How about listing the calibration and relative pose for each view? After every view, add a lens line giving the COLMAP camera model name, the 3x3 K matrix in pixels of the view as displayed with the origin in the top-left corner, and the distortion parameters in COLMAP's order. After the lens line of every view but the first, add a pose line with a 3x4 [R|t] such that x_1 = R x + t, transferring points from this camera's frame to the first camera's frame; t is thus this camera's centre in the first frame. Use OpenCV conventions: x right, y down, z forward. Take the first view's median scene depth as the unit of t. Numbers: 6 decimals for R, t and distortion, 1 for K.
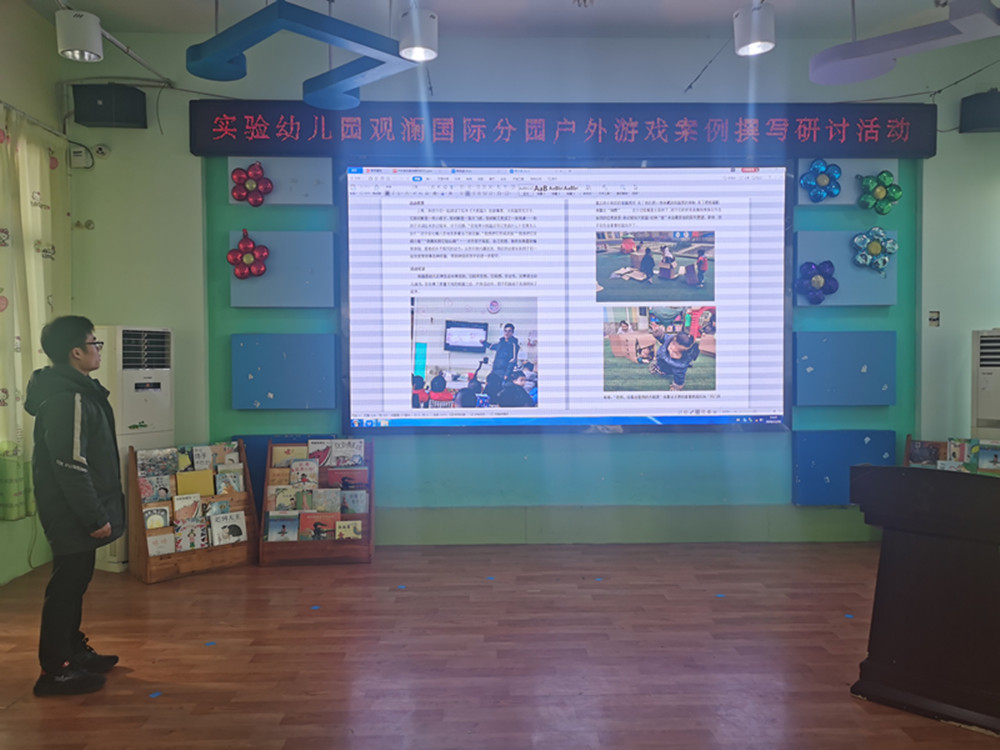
lens RADIAL K [[773.4, 0, 500.0], [0, 773.4, 375.0], [0, 0, 1]] dist [0.059052, -0.042582]
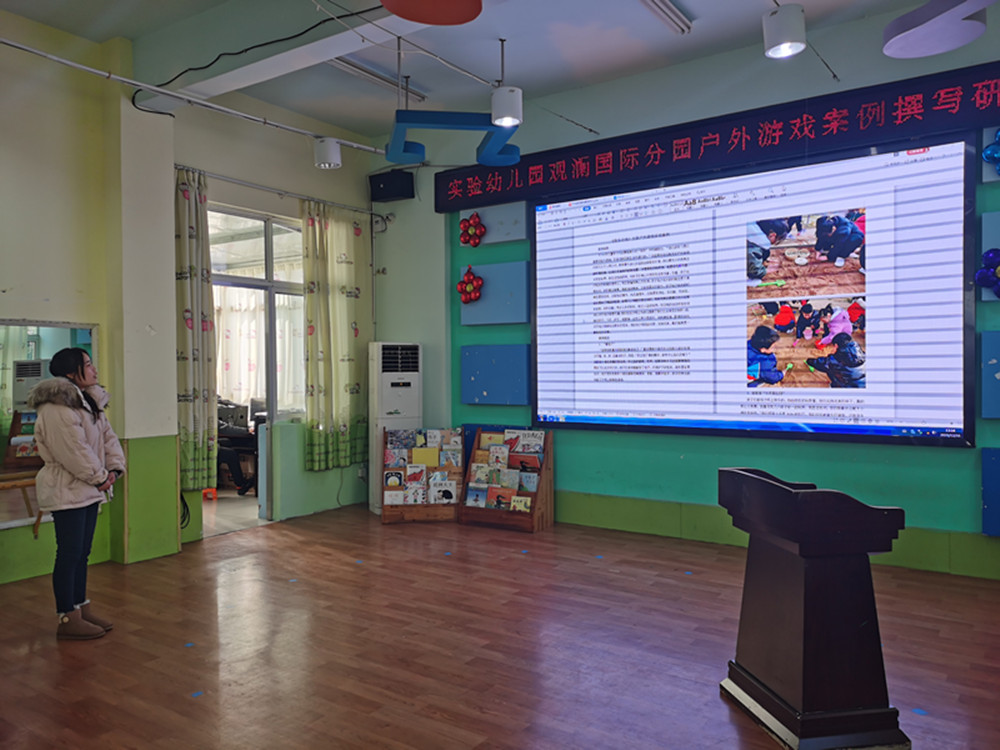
lens RADIAL K [[773.4, 0, 500.0], [0, 773.4, 375.0], [0, 0, 1]] dist [0.059052, -0.042582]
pose [[0.802544, 0.005414, -0.596568, 0.488061], [-0.005179, 0.999984, 0.002108, -0.006819], [0.596570, 0.001398, 0.802560, -0.004590]]
